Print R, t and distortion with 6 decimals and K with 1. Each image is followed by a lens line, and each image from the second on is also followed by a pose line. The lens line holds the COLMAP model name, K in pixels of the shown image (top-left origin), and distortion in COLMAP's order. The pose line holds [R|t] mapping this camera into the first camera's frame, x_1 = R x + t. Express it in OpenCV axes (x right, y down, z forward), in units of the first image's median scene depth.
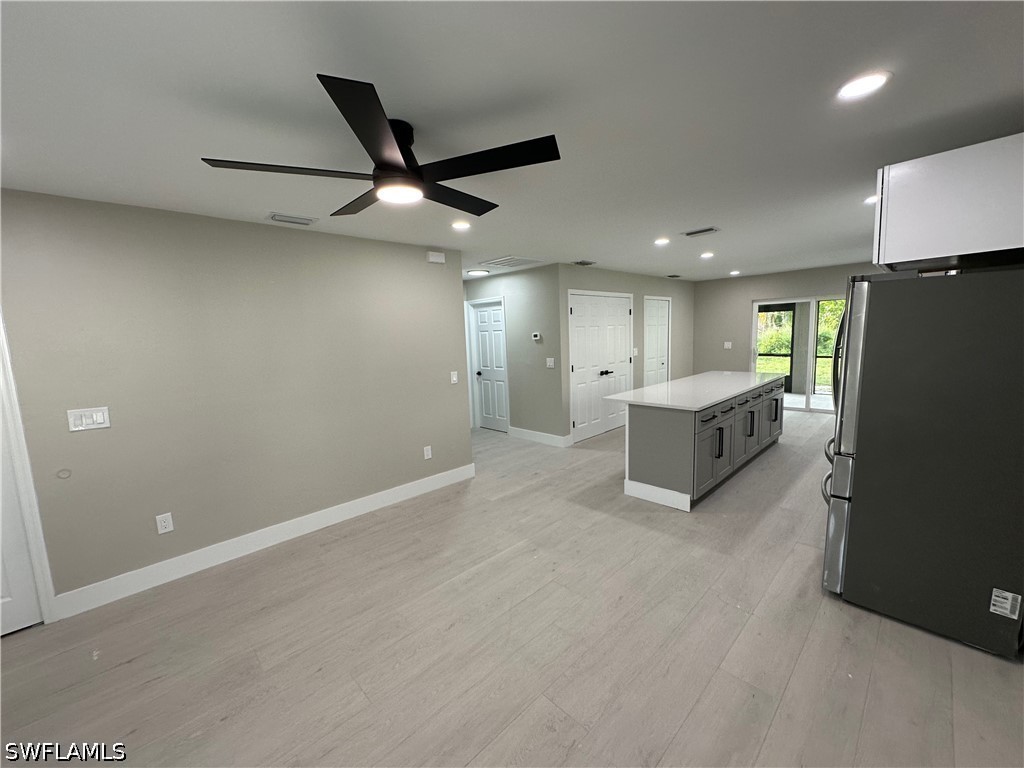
lens RADIAL K [[406.8, 0, 511.0], [0, 406.8, 383.9], [0, 0, 1]] dist [0.000632, 0.000101]
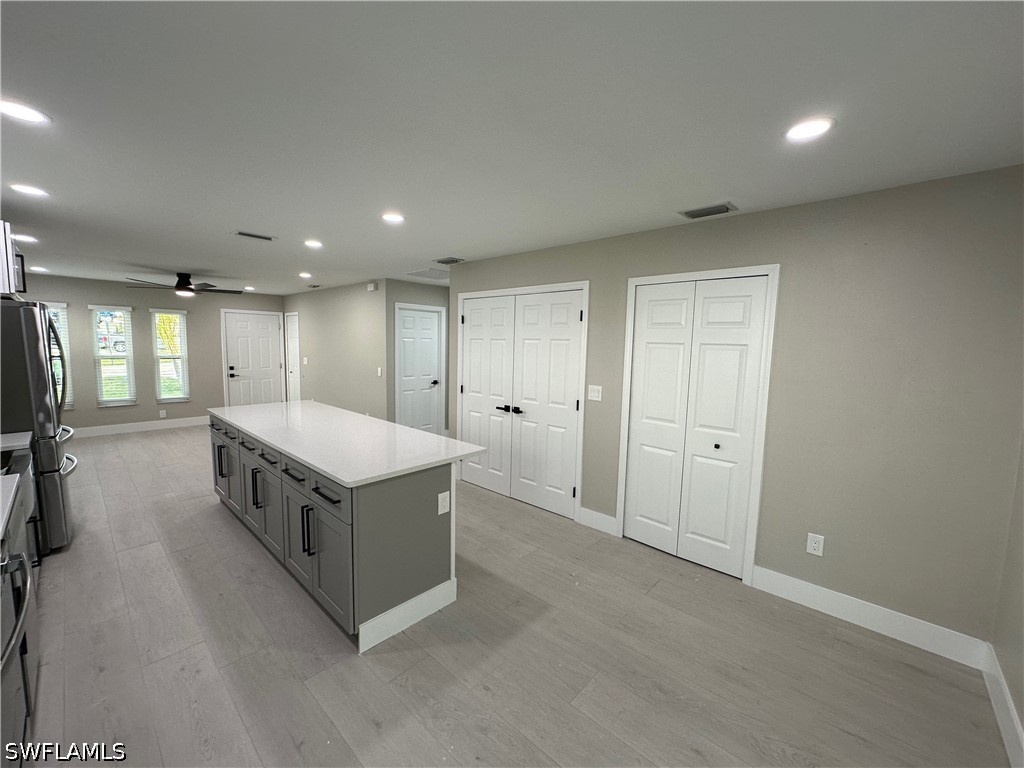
lens RADIAL K [[406.8, 0, 514.0], [0, 406.8, 383.1], [0, 0, 1]] dist [0.000632, 0.000101]
pose [[0.062422, 0.140796, -0.988069, 1.361283], [-0.146593, 0.980556, 0.130464, -0.241838], [0.987225, 0.136700, 0.081848, 1.453566]]
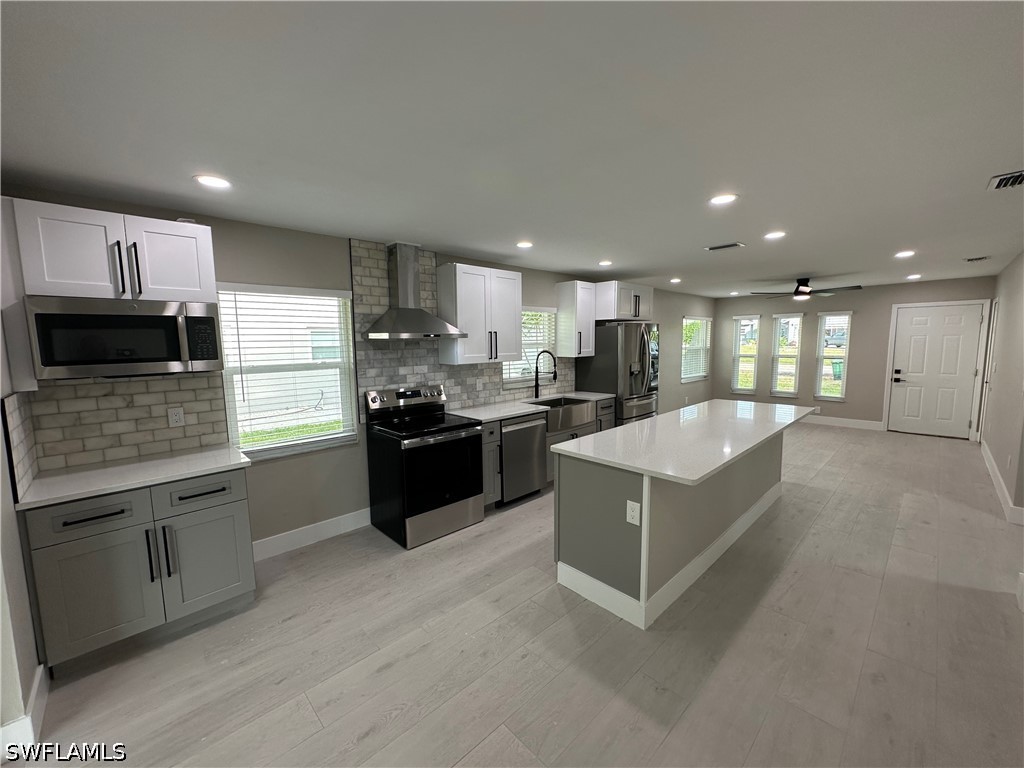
lens RADIAL K [[406.8, 0, 511.2], [0, 406.8, 384.3], [0, 0, 1]] dist [0.000632, 0.000101]
pose [[-0.998472, 0.054224, 0.010654, 0.938348], [0.055224, 0.972044, 0.228211, -0.285524], [0.002018, 0.228450, -0.973553, 1.932609]]
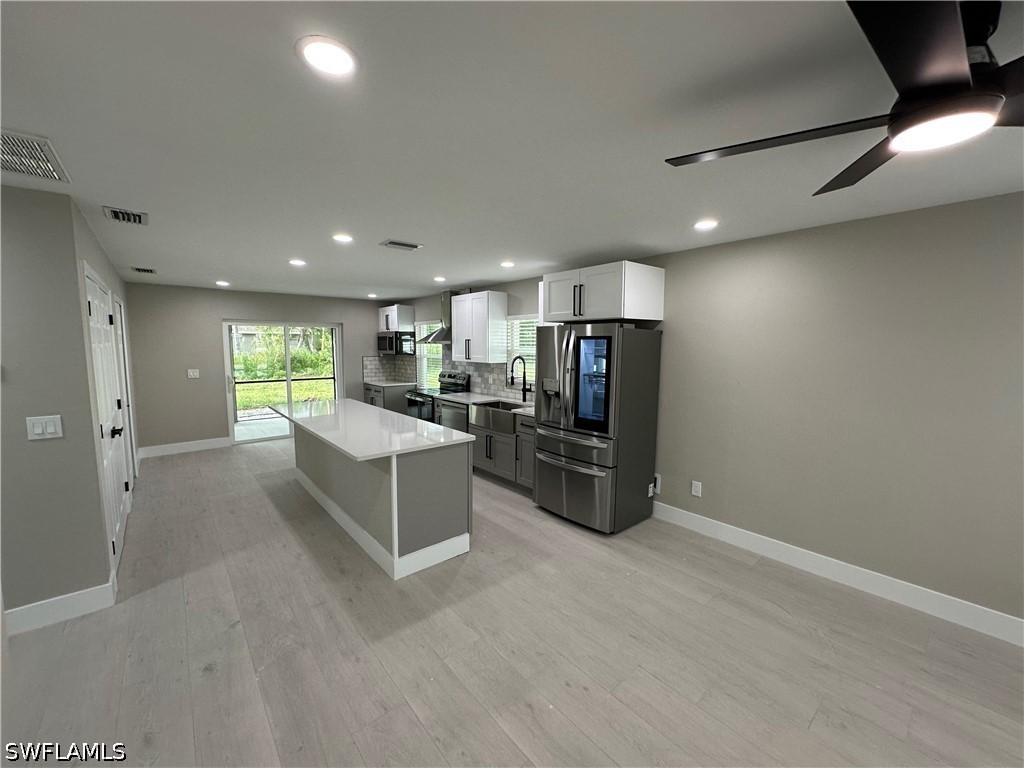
lens RADIAL K [[406.8, 0, 513.7], [0, 406.8, 385.3], [0, 0, 1]] dist [0.000632, 0.000101]
pose [[0.059778, -0.058447, 0.996499, -0.397074], [0.117748, 0.991728, 0.051104, -0.082214], [-0.991243, 0.114281, 0.066166, 0.692165]]
